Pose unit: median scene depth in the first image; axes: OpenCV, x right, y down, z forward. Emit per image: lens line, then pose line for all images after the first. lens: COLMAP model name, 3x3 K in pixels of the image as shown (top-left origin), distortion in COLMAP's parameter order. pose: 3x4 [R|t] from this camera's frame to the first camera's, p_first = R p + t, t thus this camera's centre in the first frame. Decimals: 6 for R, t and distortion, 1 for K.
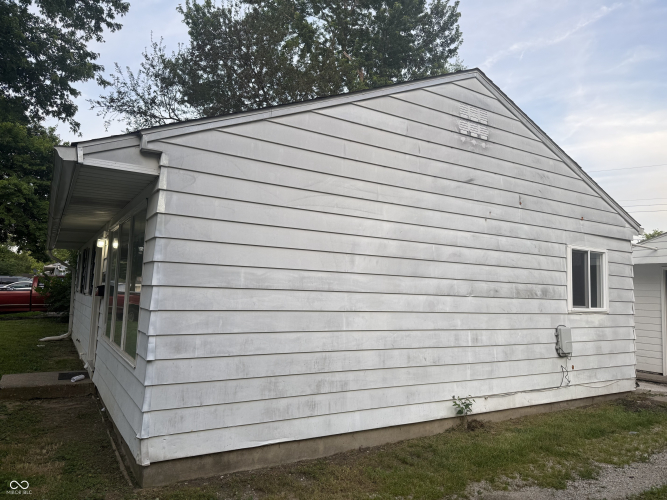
lens RADIAL K [[464.9, 0, 334.2], [0, 464.9, 253.2], [0, 0, 1]] dist [0.033815, -0.062401]
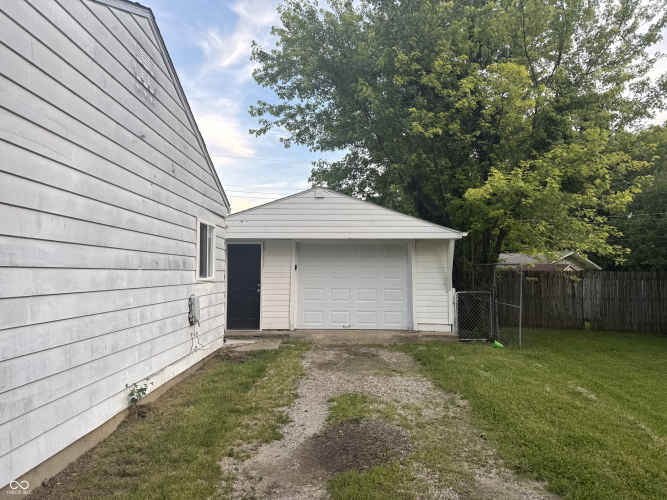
lens RADIAL K [[461.1, 0, 327.2], [0, 461.1, 262.3], [0, 0, 1]] dist [0.001581, -0.032412]
pose [[0.528124, -0.016039, 0.849016, -0.298114], [-0.049731, 0.997521, 0.049779, 0.020704], [-0.847710, -0.068512, 0.526017, 0.277673]]
